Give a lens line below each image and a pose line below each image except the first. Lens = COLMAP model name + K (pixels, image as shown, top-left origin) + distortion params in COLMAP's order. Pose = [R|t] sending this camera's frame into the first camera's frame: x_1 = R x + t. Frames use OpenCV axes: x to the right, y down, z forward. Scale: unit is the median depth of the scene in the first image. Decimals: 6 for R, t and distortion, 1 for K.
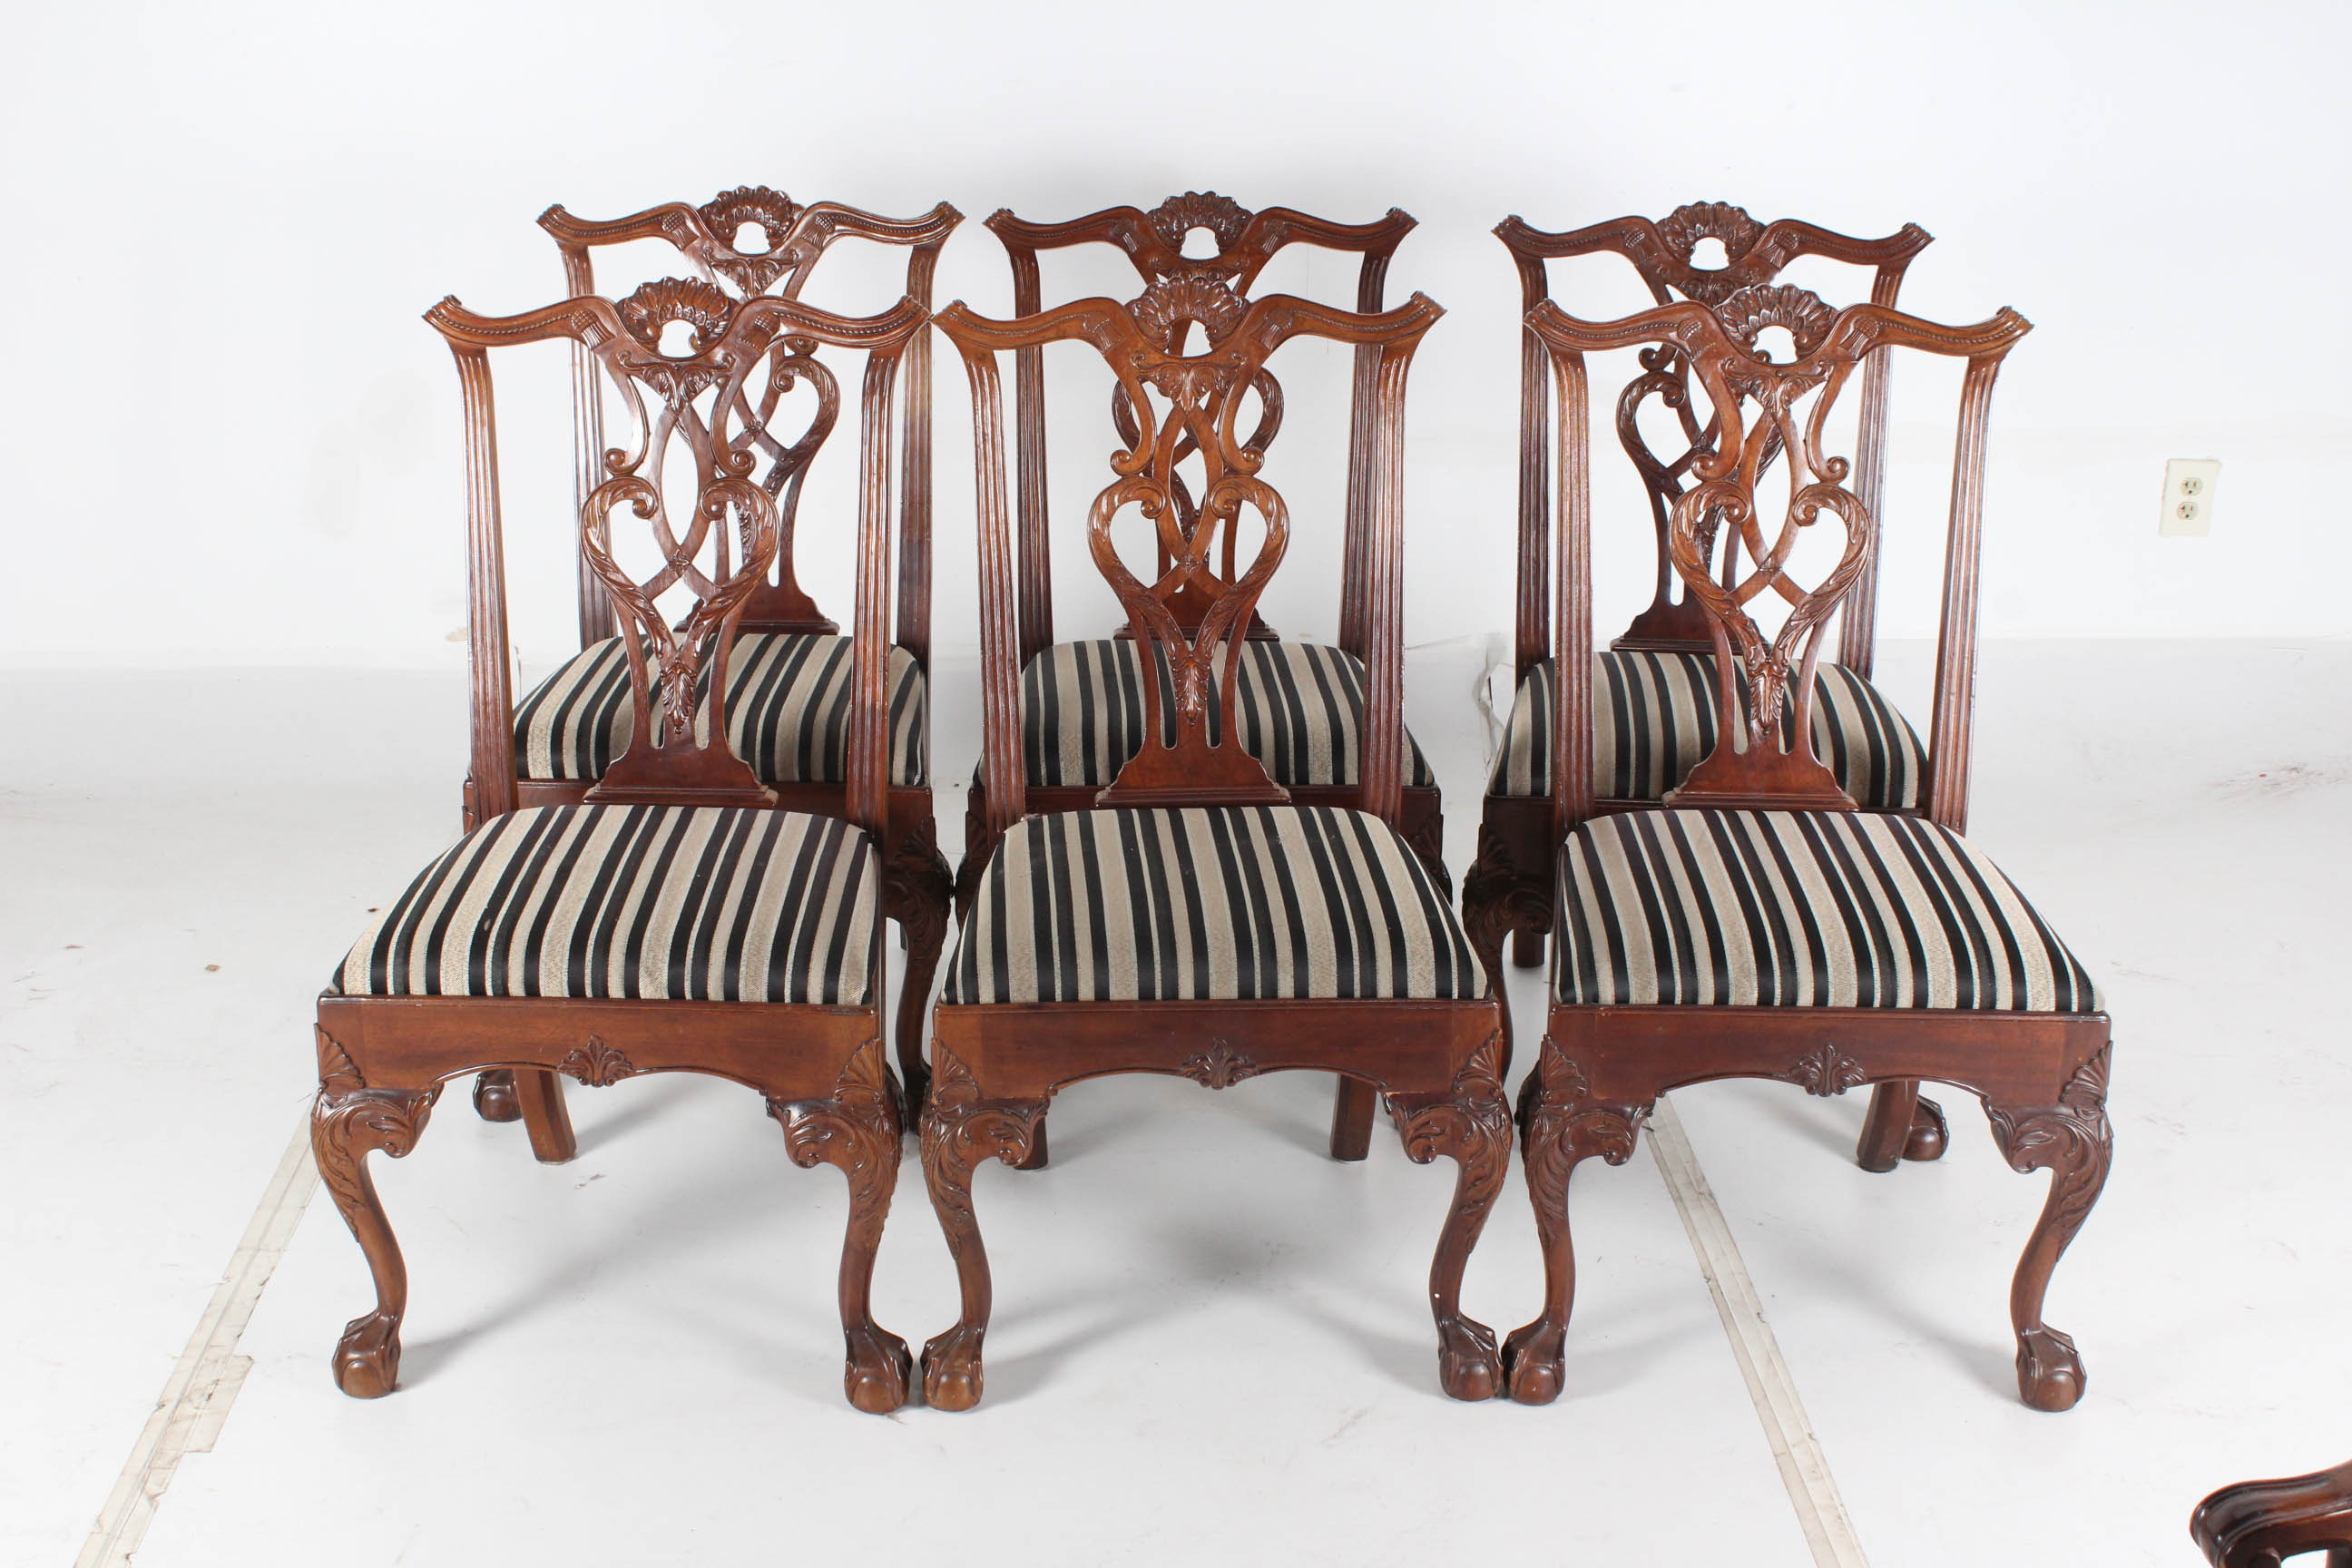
lens RADIAL K [[3039.2, 0, 1176.0], [0, 3039.2, 784.0], [0, 0, 1]] dist [-0.073525, 0.127141]
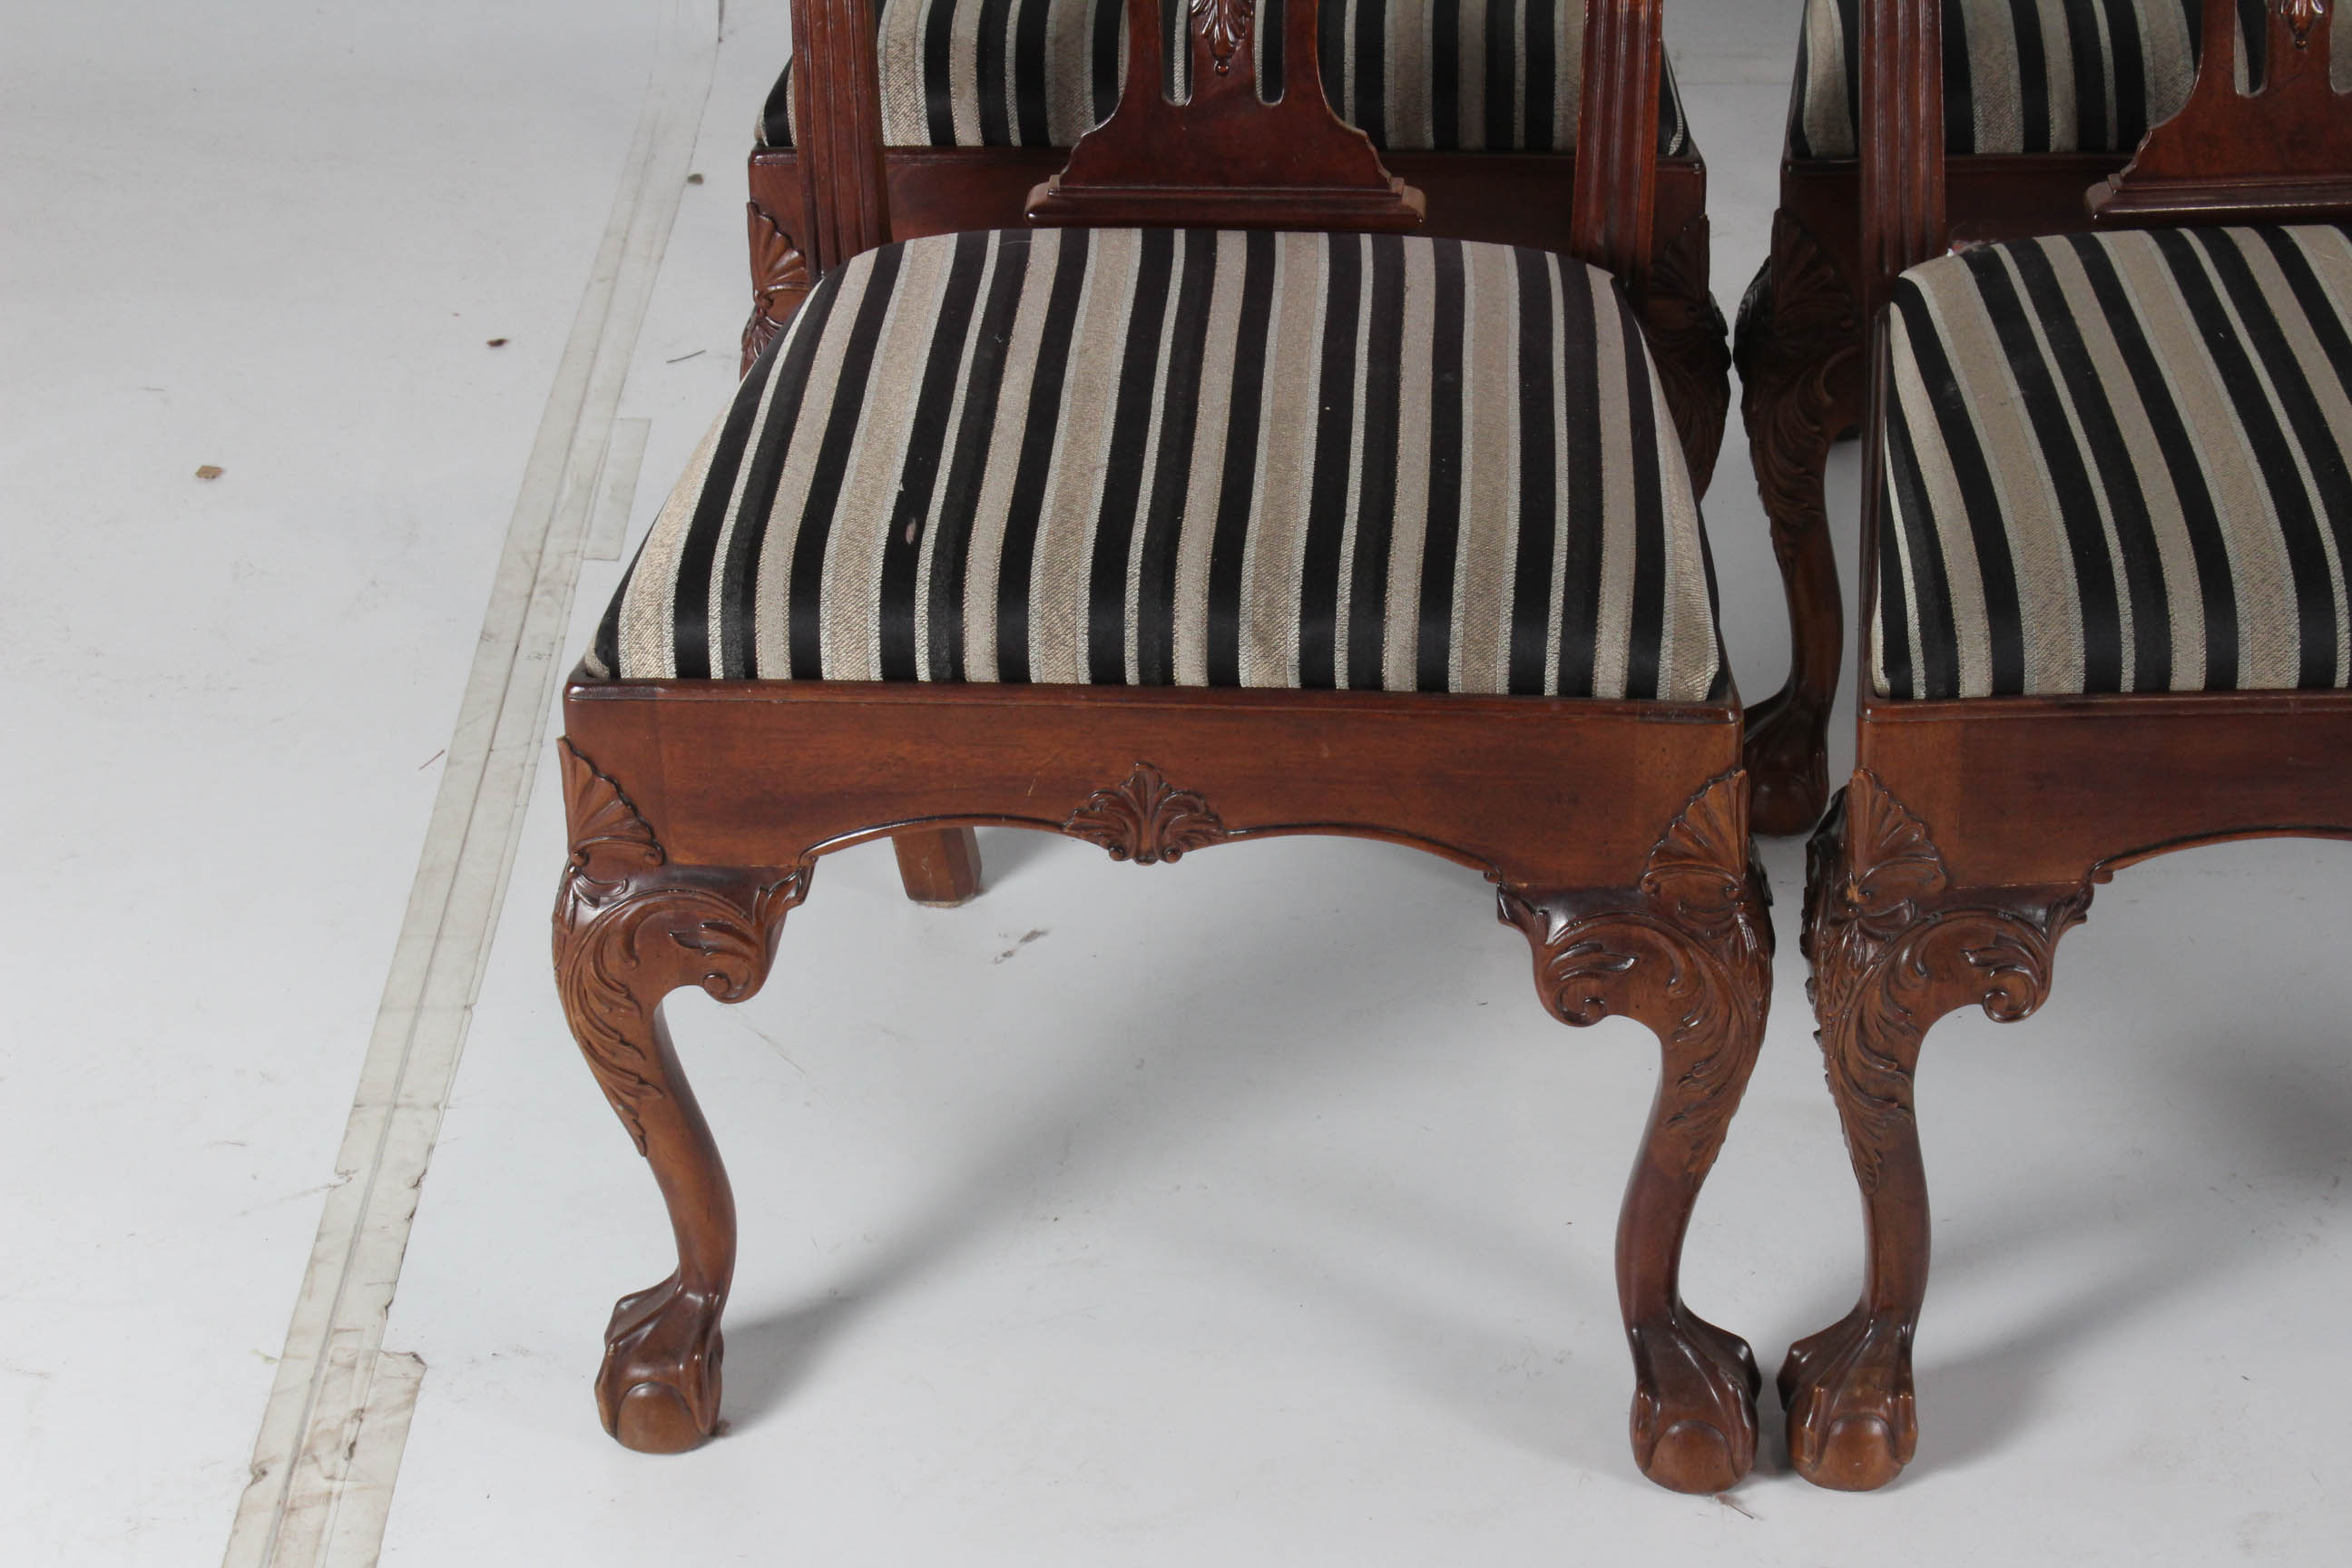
lens RADIAL K [[4976.9, 0, 1169.9], [0, 4976.9, 746.5], [0, 0, 1]] dist [0.031127, 0.261187]
pose [[0.997751, 0.000089, -0.067024, -0.122499], [0.012032, 0.983516, 0.180419, -0.056062], [0.065935, -0.180820, 0.981304, 0.205997]]
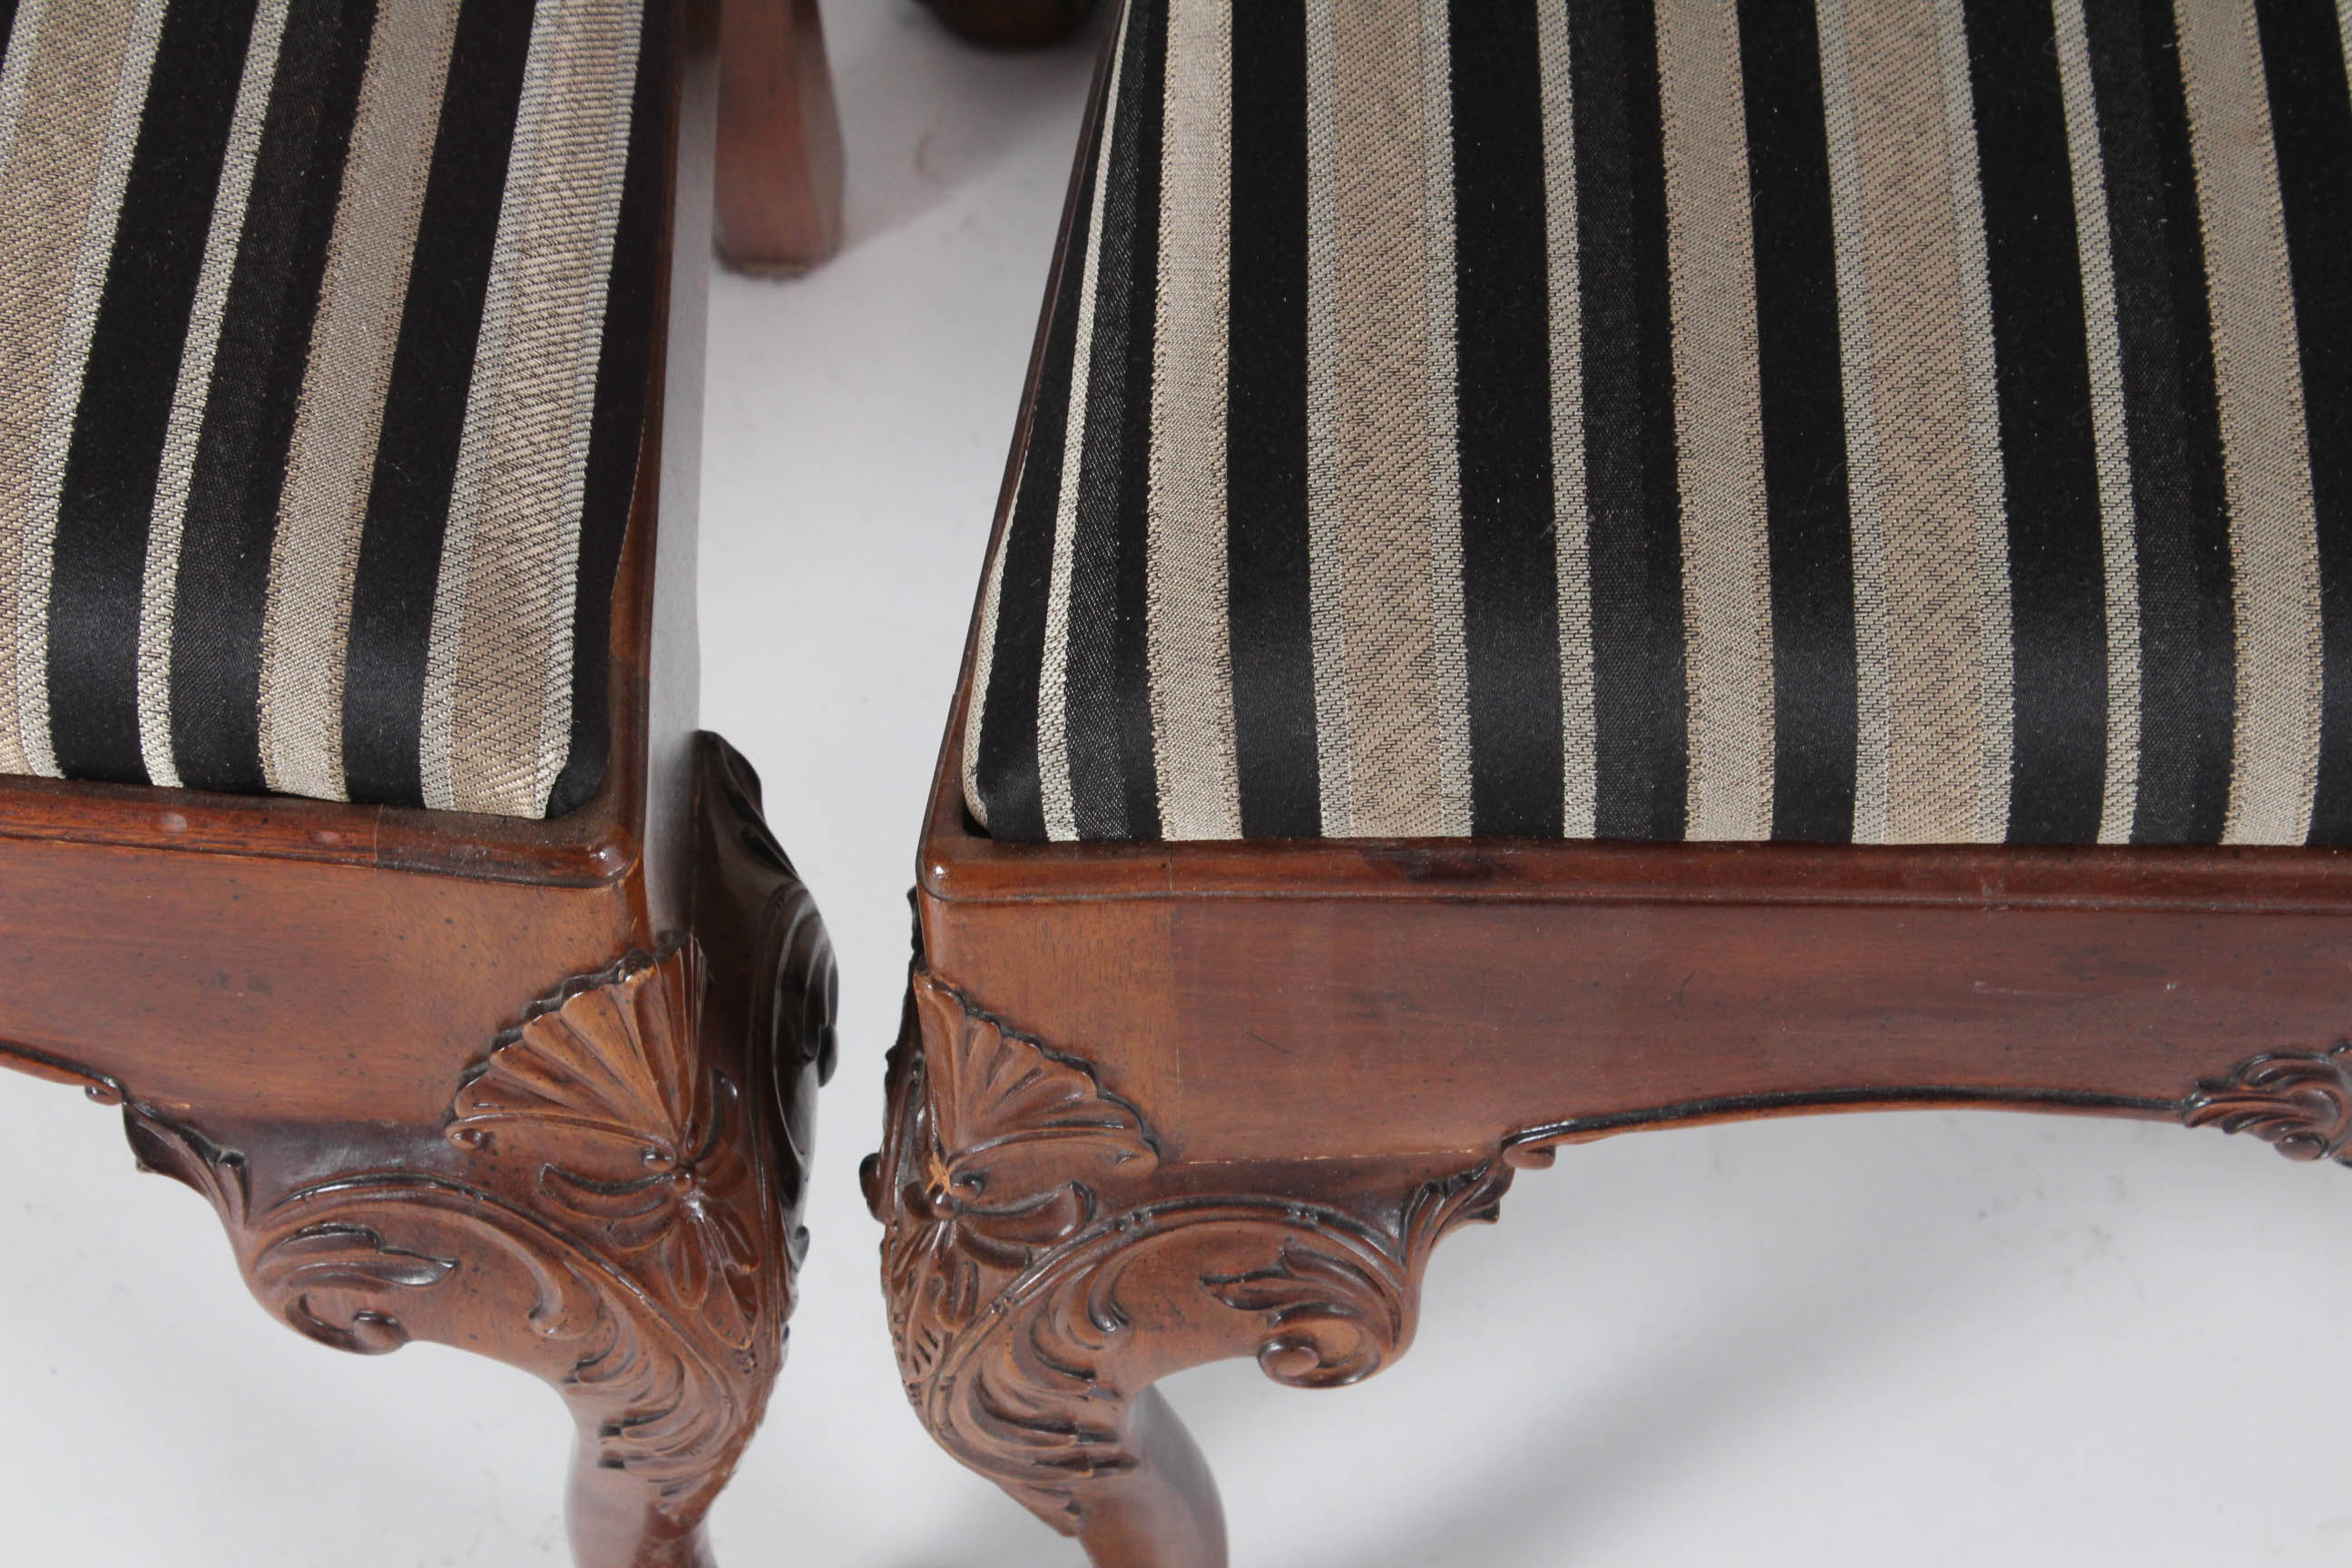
lens RADIAL K [[5612.7, 0, 1184.4], [0, 5612.7, 710.9], [0, 0, 1]] dist [0.082796, -0.162699]
pose [[0.996728, 0.043189, -0.068321, -0.035847], [0.002848, 0.825983, 0.563687, -0.120196], [0.080777, -0.562038, 0.823158, 0.647301]]
